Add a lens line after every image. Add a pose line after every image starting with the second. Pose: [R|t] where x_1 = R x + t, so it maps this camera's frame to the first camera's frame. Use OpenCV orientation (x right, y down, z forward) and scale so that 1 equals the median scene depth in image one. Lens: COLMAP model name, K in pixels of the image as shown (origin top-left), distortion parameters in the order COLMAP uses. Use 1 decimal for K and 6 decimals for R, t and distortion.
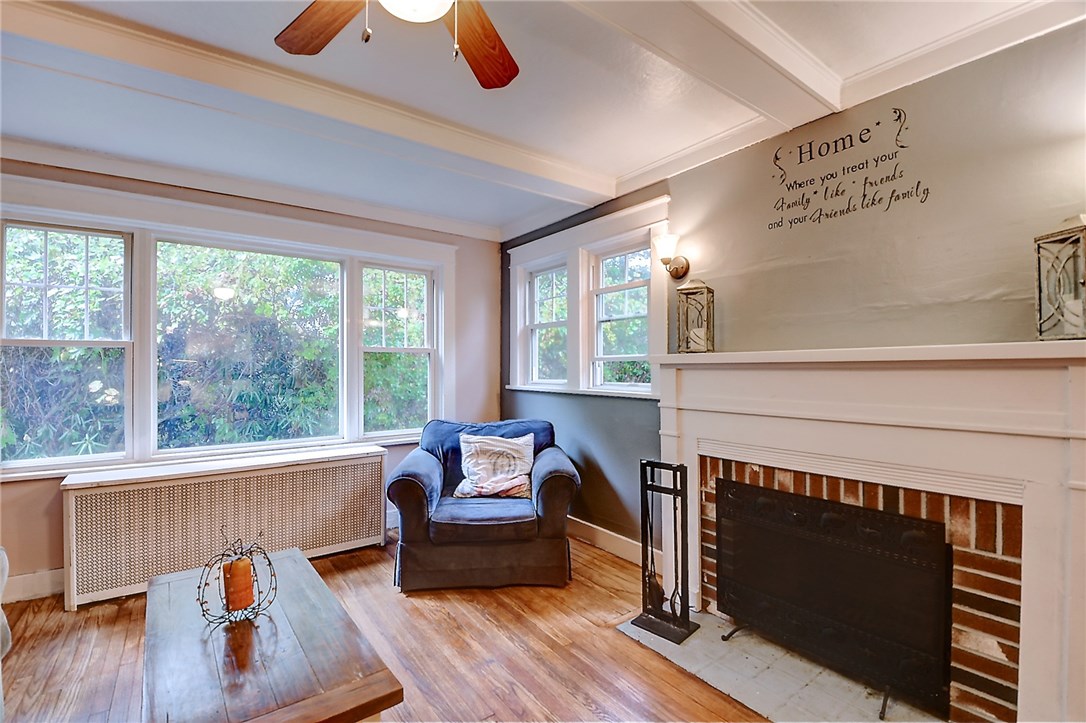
lens RADIAL K [[482.8, 0, 528.2], [0, 482.8, 364.3], [0, 0, 1]] dist [-0.016315, -0.007971]
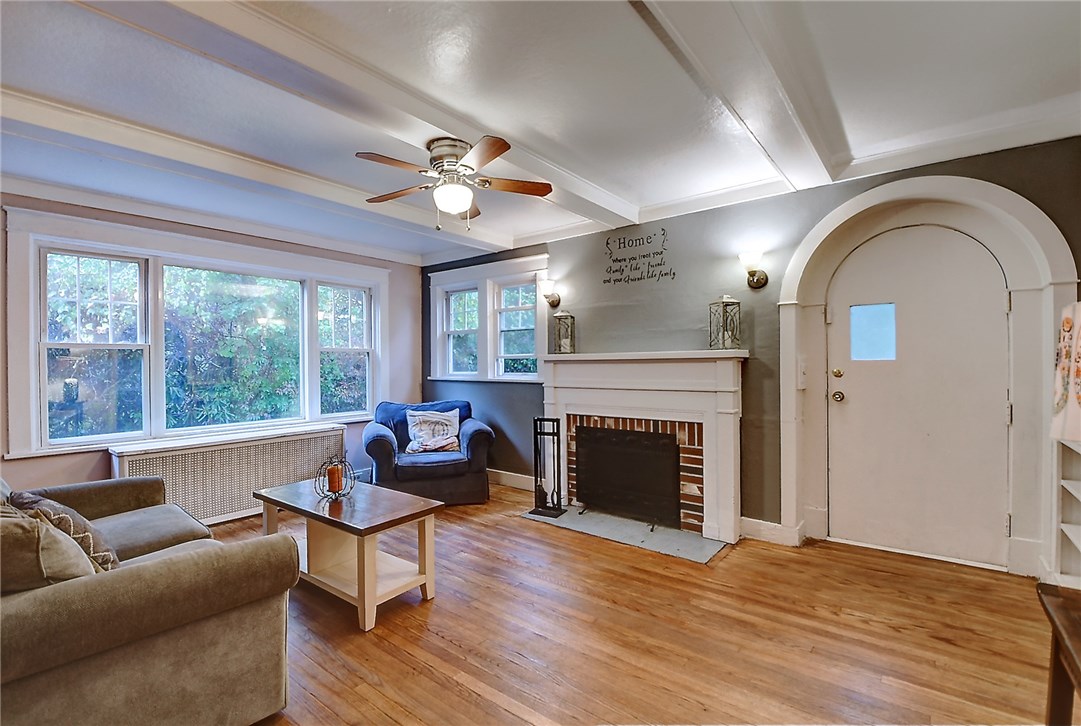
lens RADIAL K [[485.0, 0, 534.1], [0, 485.0, 363.0], [0, 0, 1]] dist [-0.024004, -0.000435]
pose [[0.963571, -0.005622, 0.267394, -0.193570], [0.003974, 0.999970, 0.006706, -0.003045], [-0.267423, -0.005400, 0.963564, -0.565918]]
